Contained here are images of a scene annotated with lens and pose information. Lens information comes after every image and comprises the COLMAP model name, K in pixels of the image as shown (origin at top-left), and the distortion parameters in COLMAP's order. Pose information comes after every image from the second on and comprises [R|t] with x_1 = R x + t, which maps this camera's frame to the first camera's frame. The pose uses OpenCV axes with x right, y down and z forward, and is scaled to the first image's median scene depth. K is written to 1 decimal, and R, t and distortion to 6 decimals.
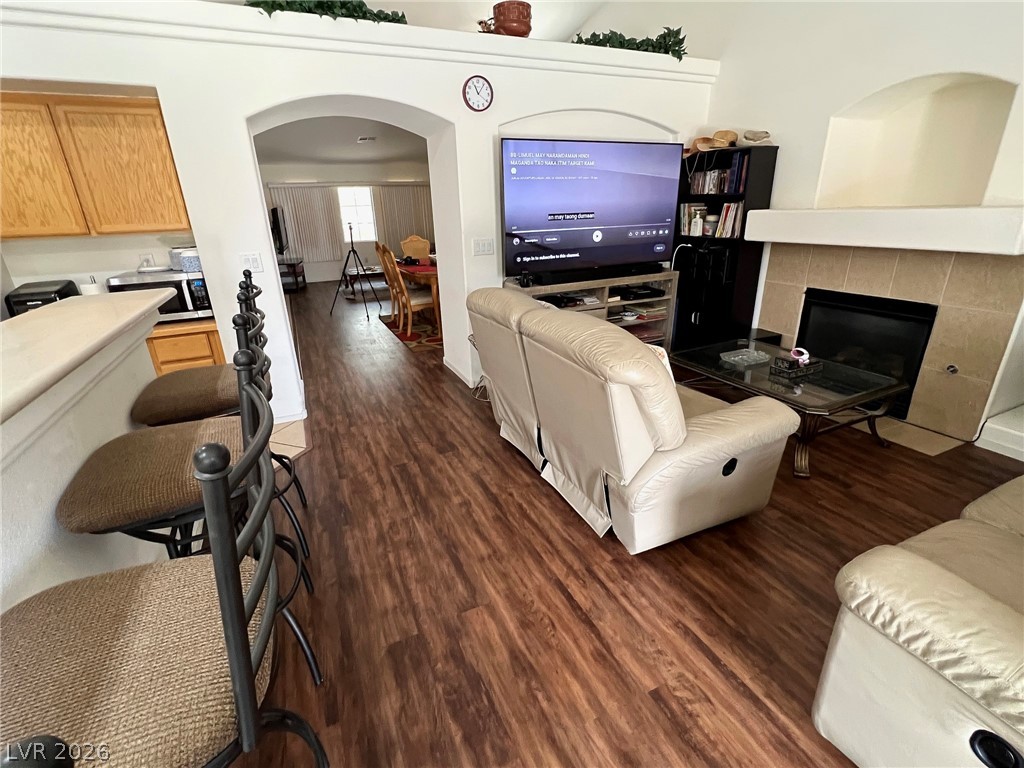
lens RADIAL K [[467.9, 0, 507.4], [0, 467.9, 384.7], [0, 0, 1]] dist [-0.000802, 0.000473]
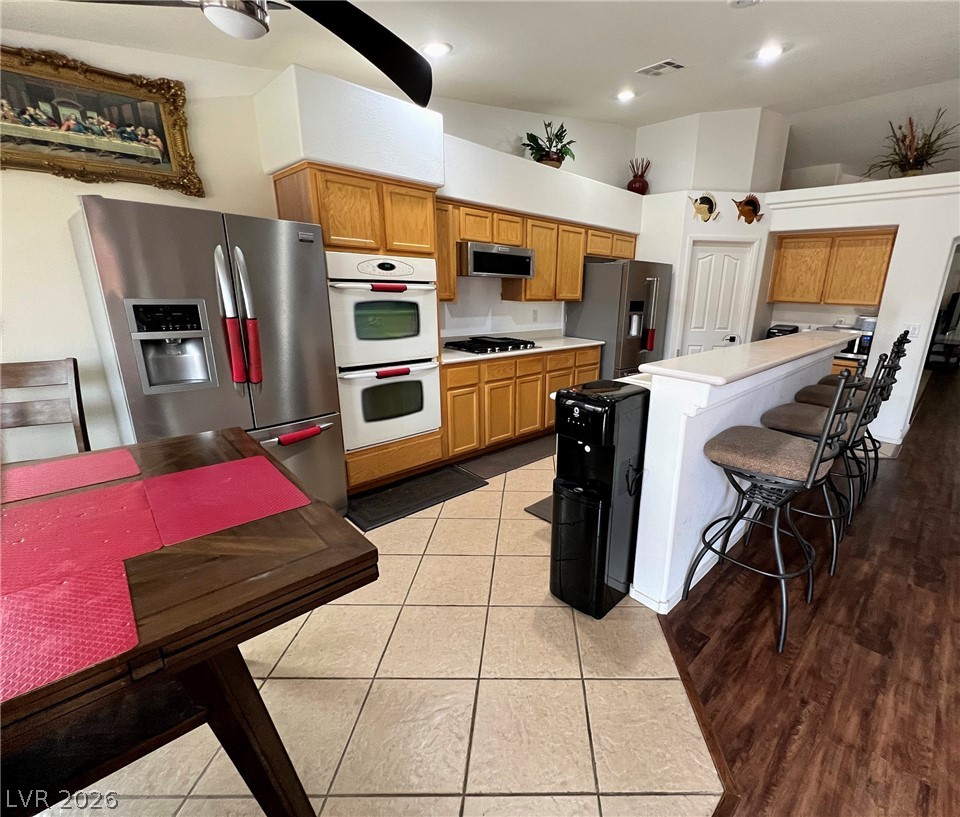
lens RADIAL K [[440.7, 0, 539.5], [0, 440.7, 405.8], [0, 0, 1]] dist [0.003606, 0.000422]
pose [[0.373211, 0.287074, -0.882214, 0.287857], [-0.367254, 0.918958, 0.143668, 0.171695], [0.851961, 0.270378, 0.448395, -0.513169]]
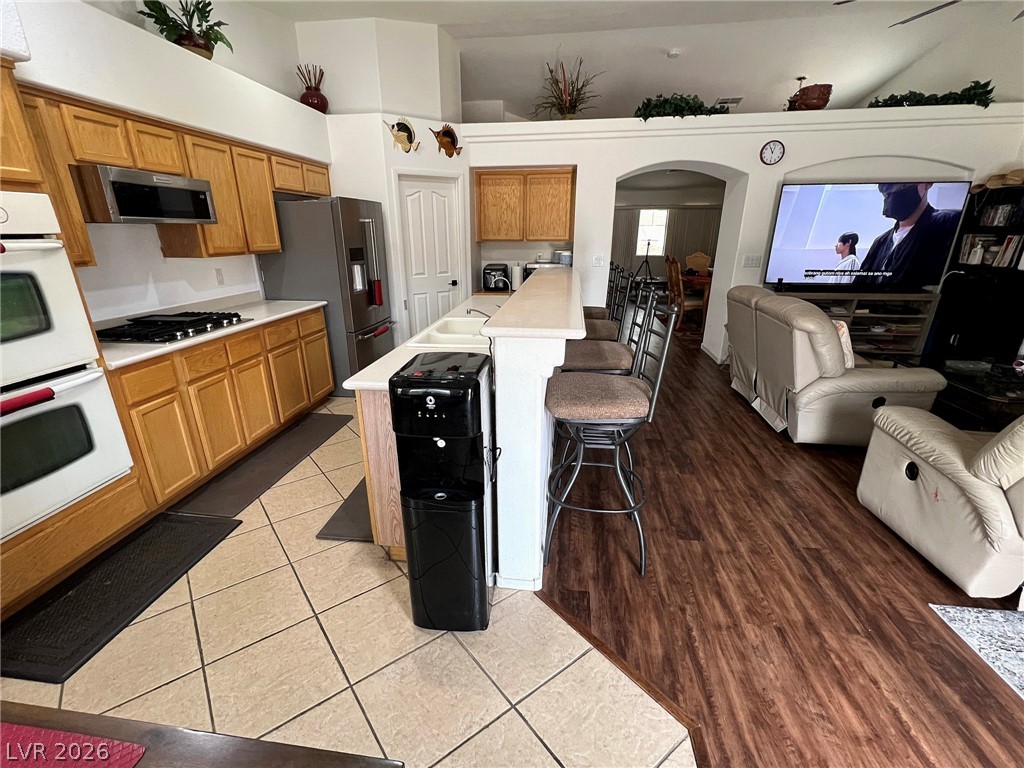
lens RADIAL K [[468.6, 0, 501.8], [0, 468.6, 405.0], [0, 0, 1]] dist [0.000646, 0.000231]
pose [[0.844974, 0.212222, -0.490898, 0.100203], [-0.209463, 0.975890, 0.061347, 0.201624], [0.492081, 0.050989, 0.869055, -0.578494]]
